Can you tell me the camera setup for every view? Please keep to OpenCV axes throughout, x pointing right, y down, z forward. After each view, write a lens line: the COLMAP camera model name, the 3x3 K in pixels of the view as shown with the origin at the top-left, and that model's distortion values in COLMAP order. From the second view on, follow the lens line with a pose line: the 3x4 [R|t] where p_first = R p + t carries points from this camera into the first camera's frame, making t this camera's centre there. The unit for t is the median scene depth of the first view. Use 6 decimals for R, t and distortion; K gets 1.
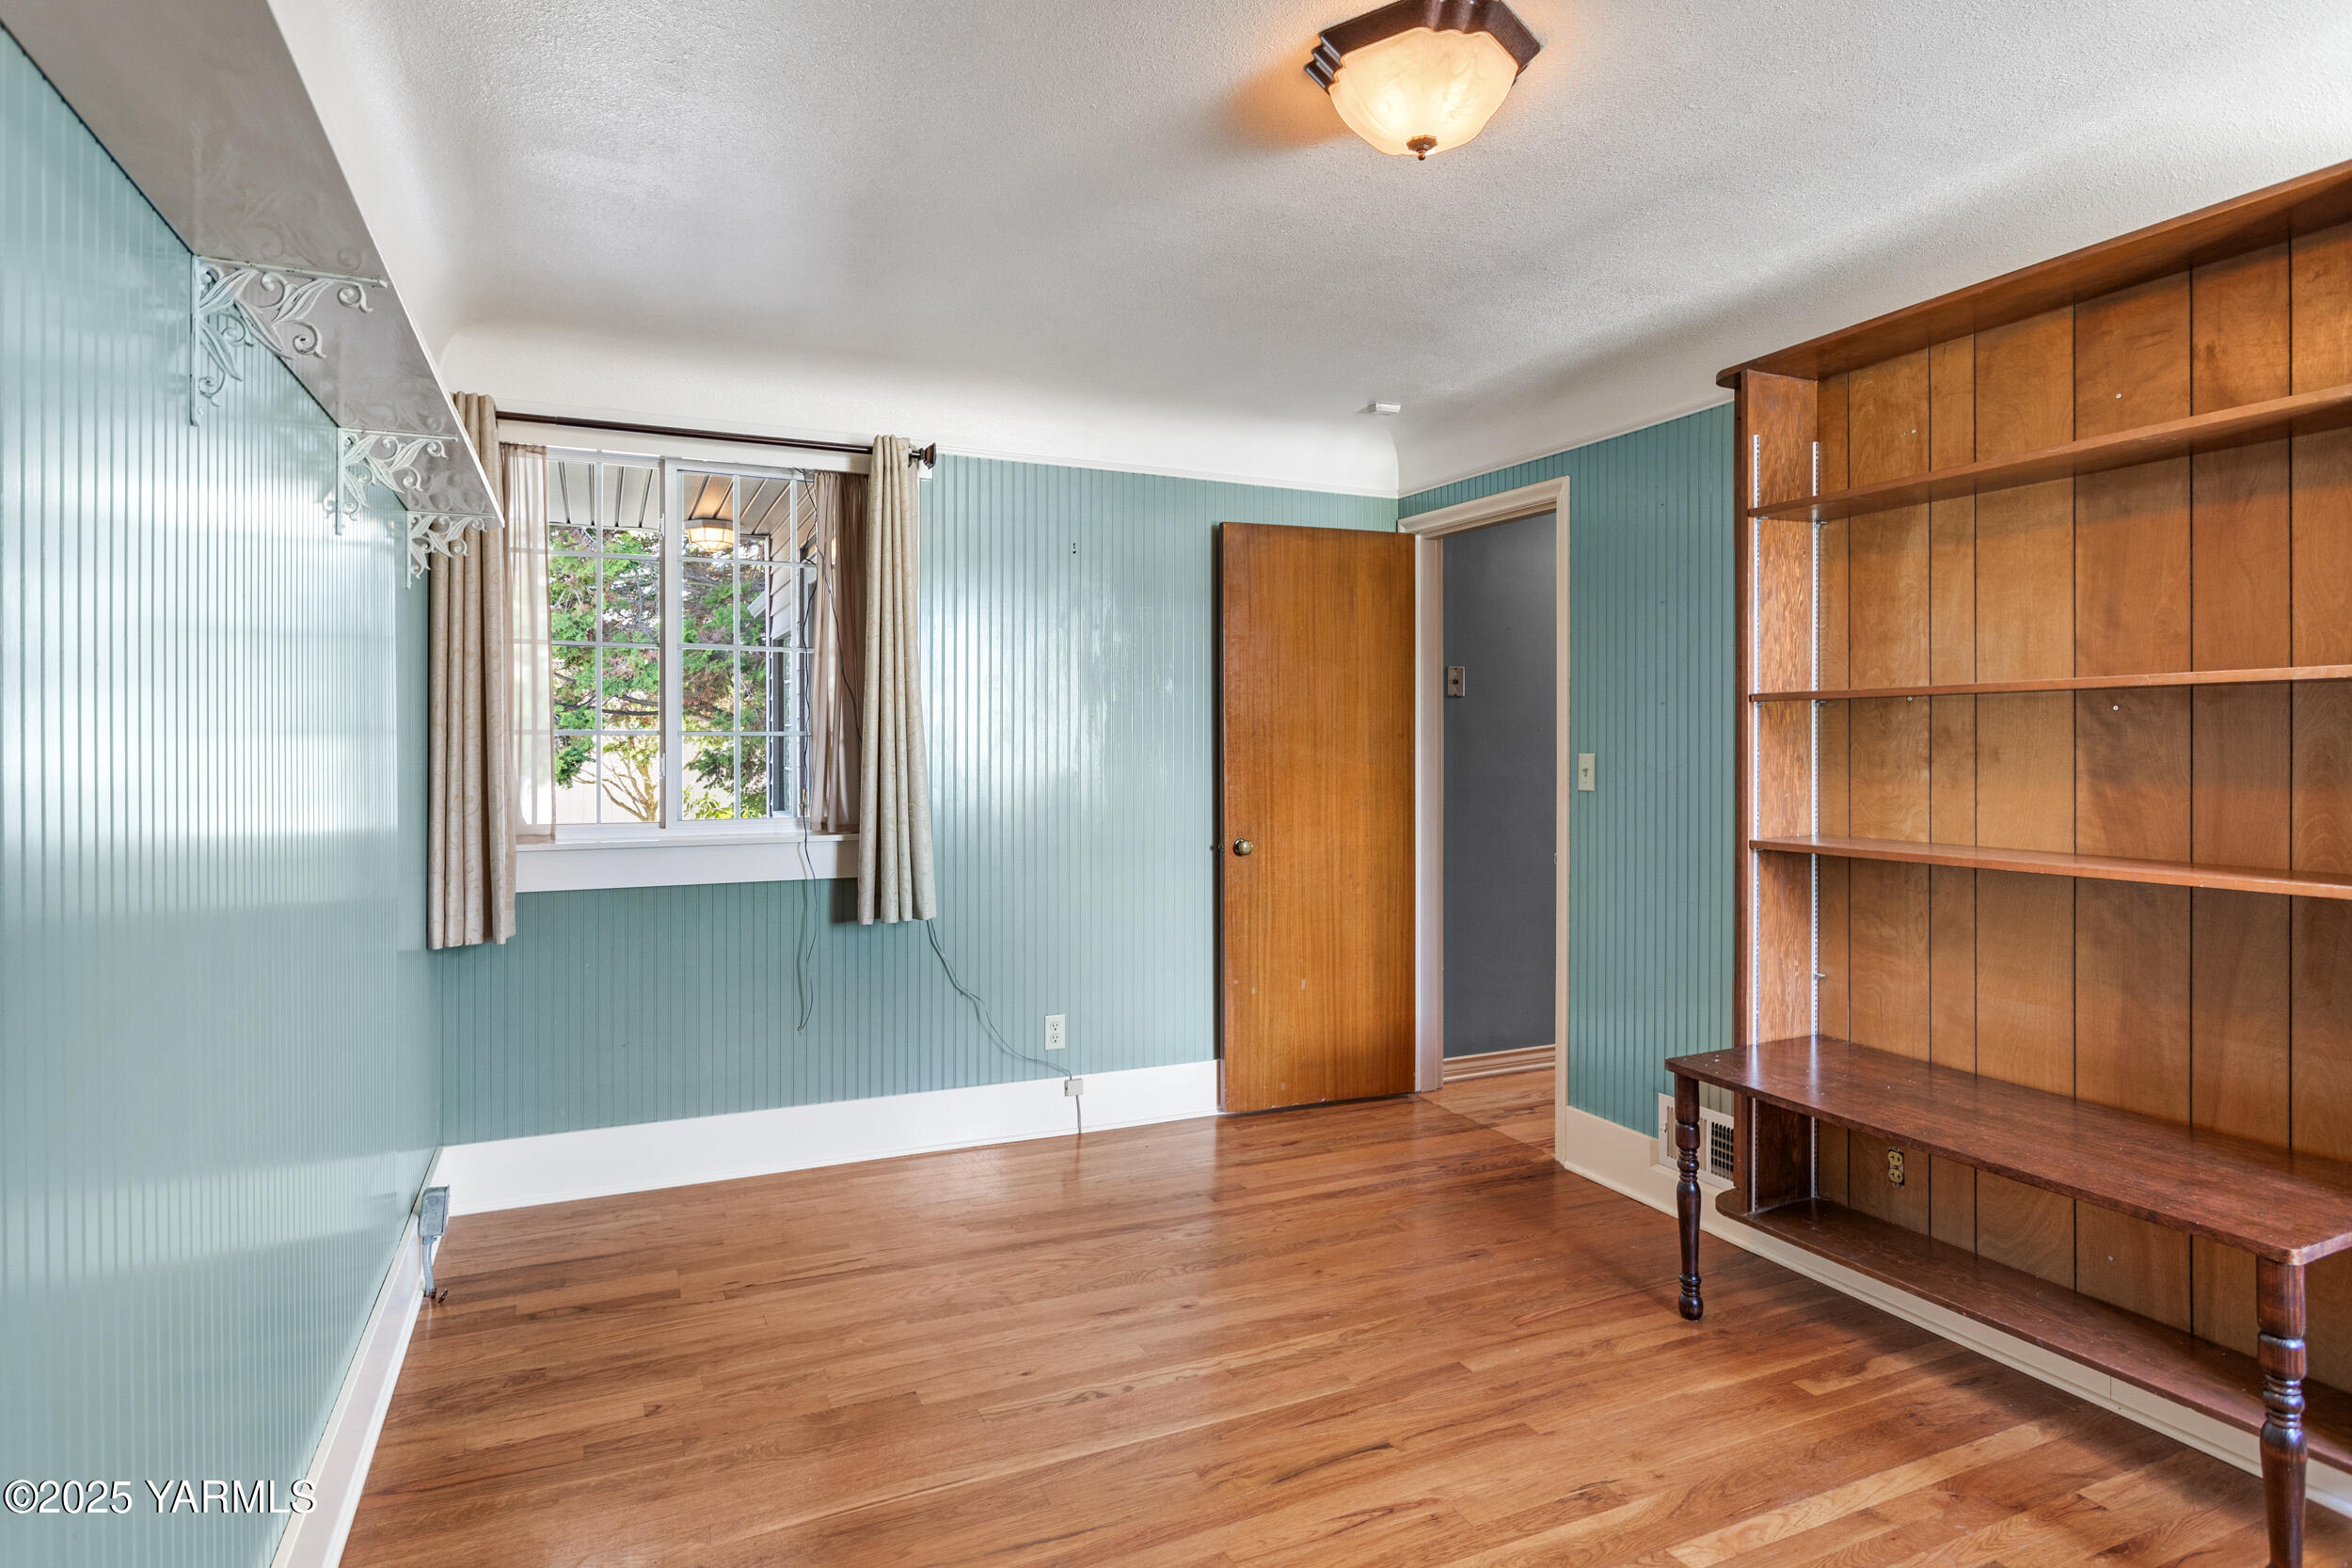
lens RADIAL K [[1295.7, 0, 1176.1], [0, 1295.7, 761.5], [0, 0, 1]] dist [-0.002948, 0.000543]
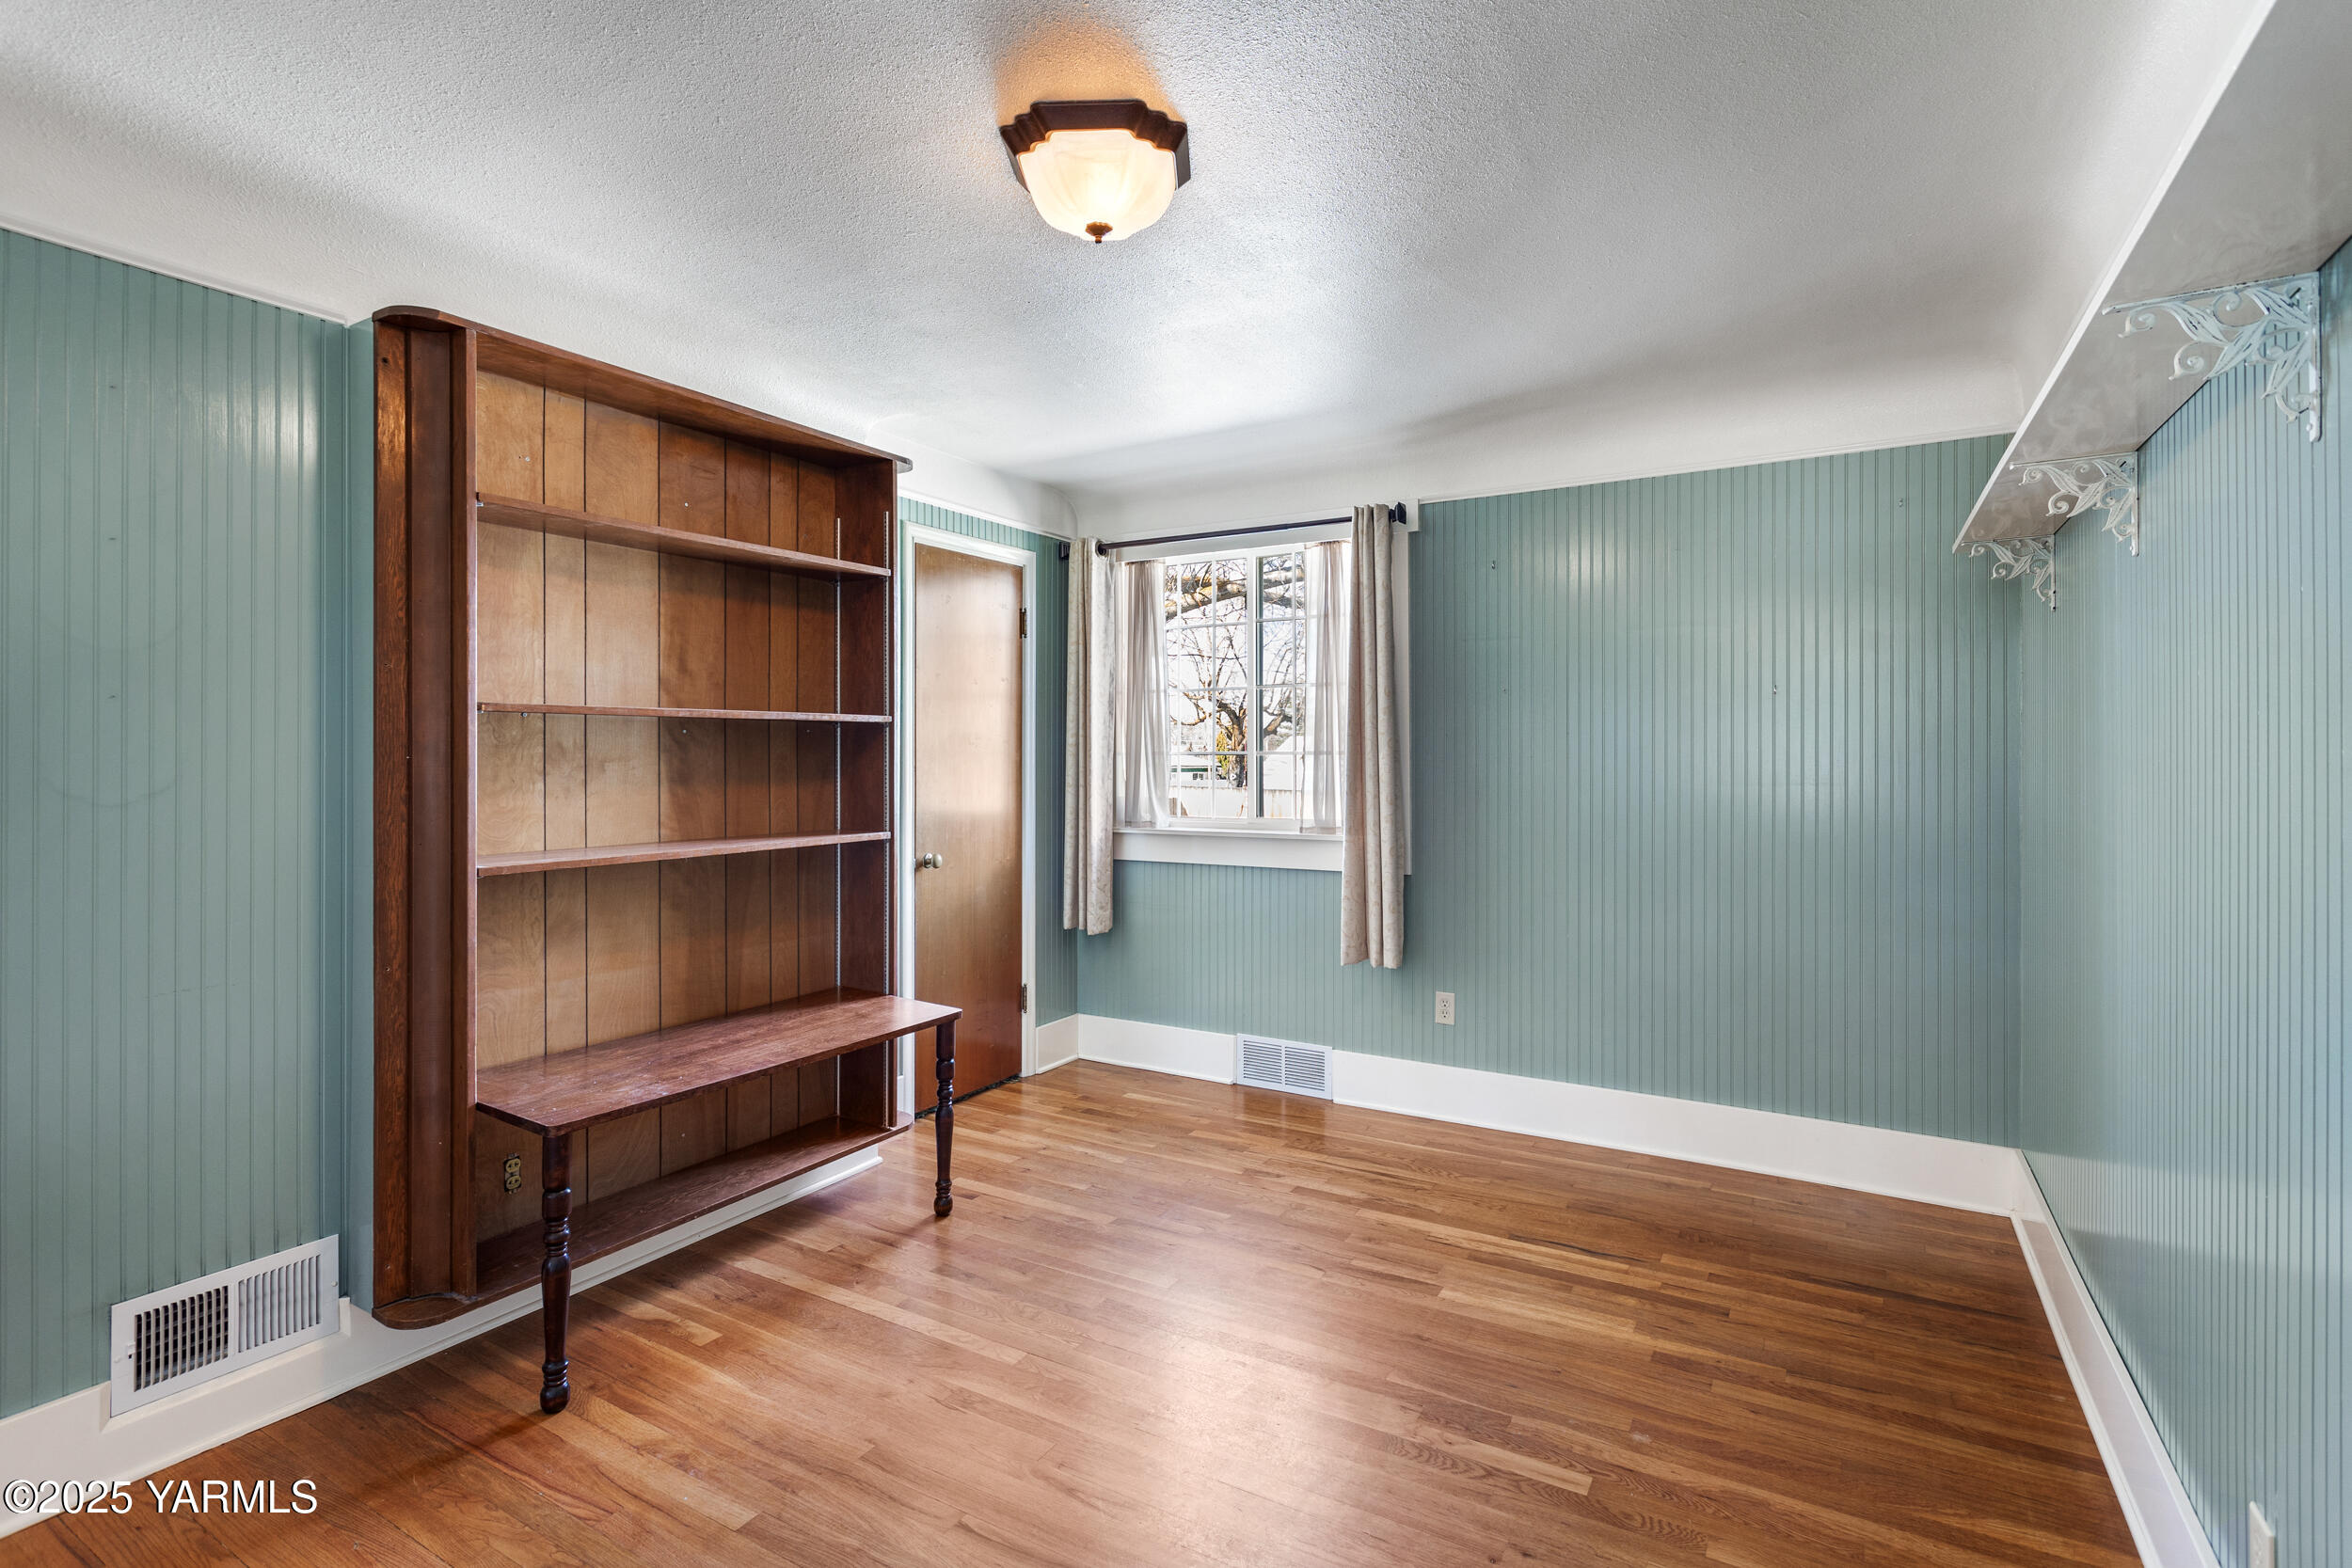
lens RADIAL K [[1135.1, 0, 1186.4], [0, 1135.1, 751.1], [0, 0, 1]] dist [0.003864, 0.000578]
pose [[-0.594728, -0.001794, 0.803925, -0.534418], [0.005658, 0.999963, 0.006416, -0.024425], [-0.803907, 0.008364, -0.594696, 1.236029]]
